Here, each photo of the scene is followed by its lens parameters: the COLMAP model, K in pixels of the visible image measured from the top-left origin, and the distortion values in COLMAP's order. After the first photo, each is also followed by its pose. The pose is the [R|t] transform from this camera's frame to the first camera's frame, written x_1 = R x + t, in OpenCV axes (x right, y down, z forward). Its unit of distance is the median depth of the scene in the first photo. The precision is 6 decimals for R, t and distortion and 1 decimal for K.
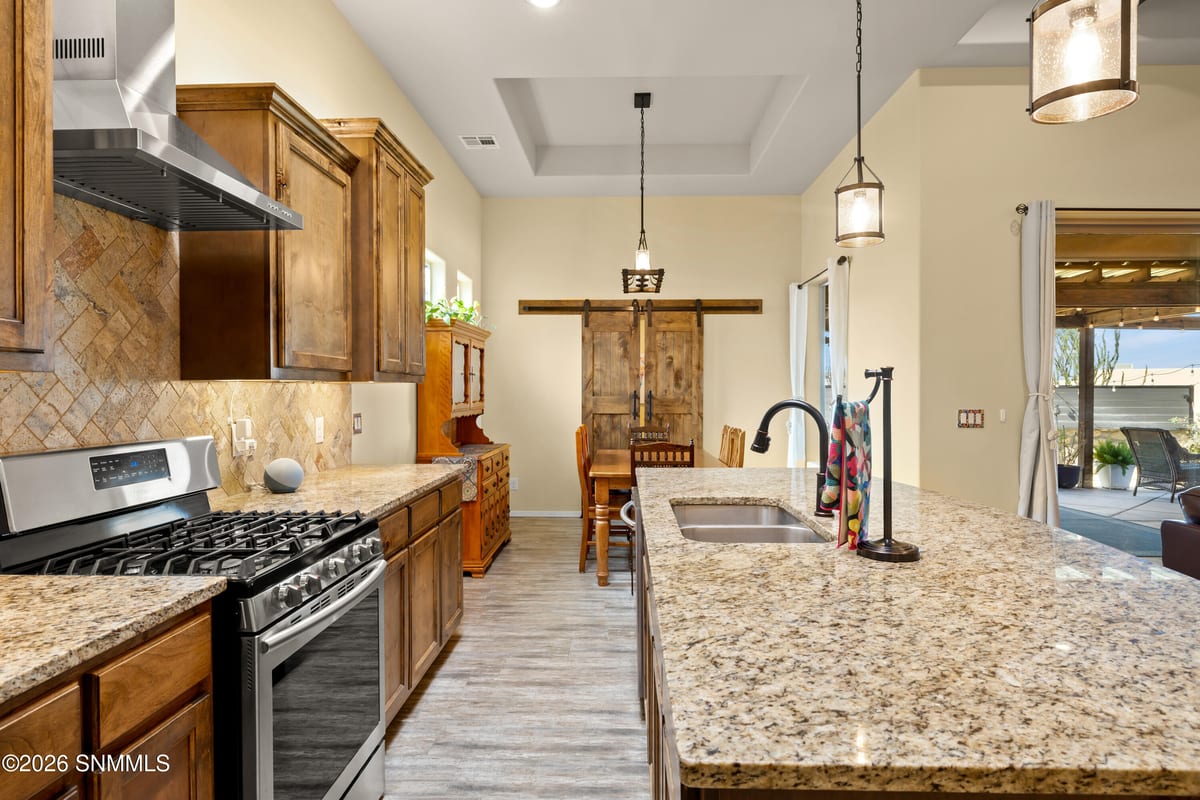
lens RADIAL K [[660.4, 0, 605.4], [0, 660.4, 393.8], [0, 0, 1]] dist [-0.007571, -0.000569]
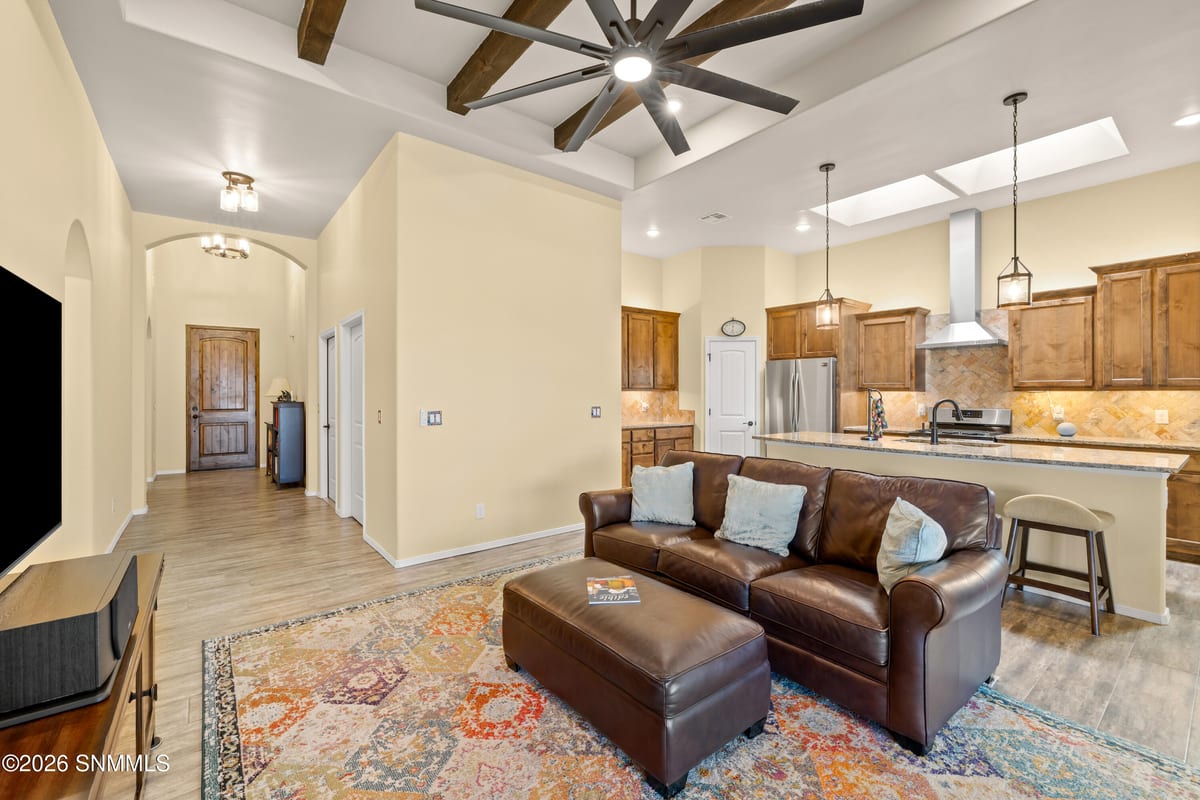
lens RADIAL K [[503.2, 0, 600.3], [0, 503.2, 393.6], [0, 0, 1]] dist [-0.002460, 0.000198]
pose [[-0.771520, -0.001866, -0.636203, 1.408988], [-0.006315, 0.999969, 0.004726, -0.005503], [0.636174, 0.007663, -0.771508, 0.916059]]
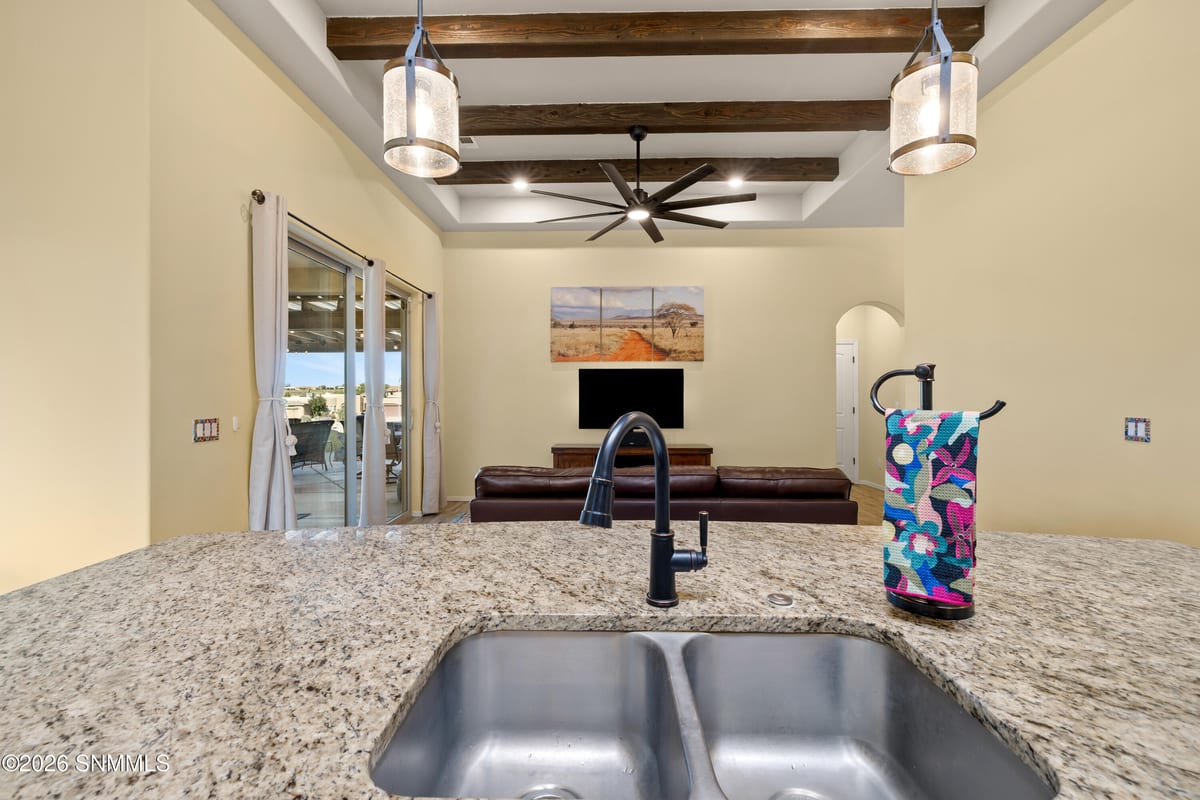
lens RADIAL K [[503.2, 0, 593.7], [0, 503.2, 402.3], [0, 0, 1]] dist [-0.002460, 0.000198]
pose [[0.008436, -0.014265, 0.999863, -0.064324], [0.009371, 0.999855, 0.014186, -0.000819], [-0.999921, 0.009250, 0.008569, 0.568087]]
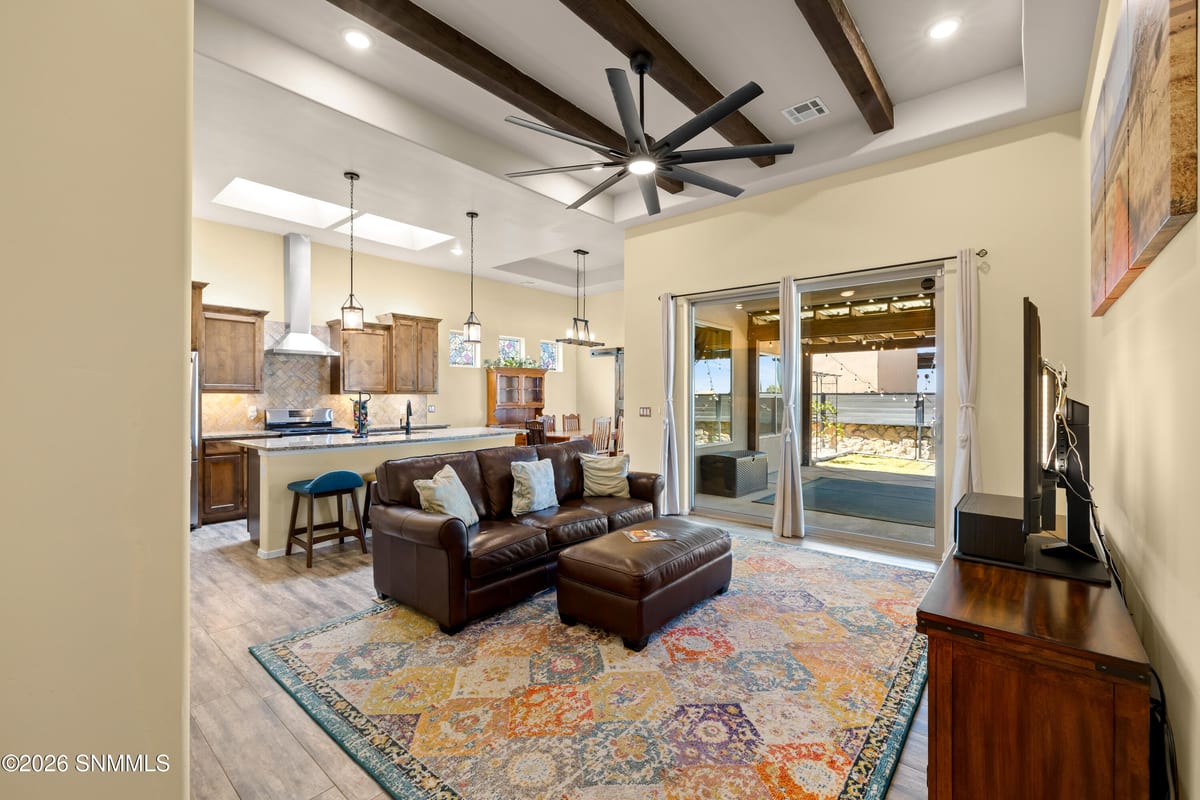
lens RADIAL K [[503.2, 0, 599.5], [0, 503.2, 398.2], [0, 0, 1]] dist [-0.002460, 0.000198]
pose [[0.775037, 0.000126, -0.631916, 1.479265], [-0.002841, 0.999991, -0.003285, 0.004593], [0.631910, 0.004342, 0.775030, -0.197734]]
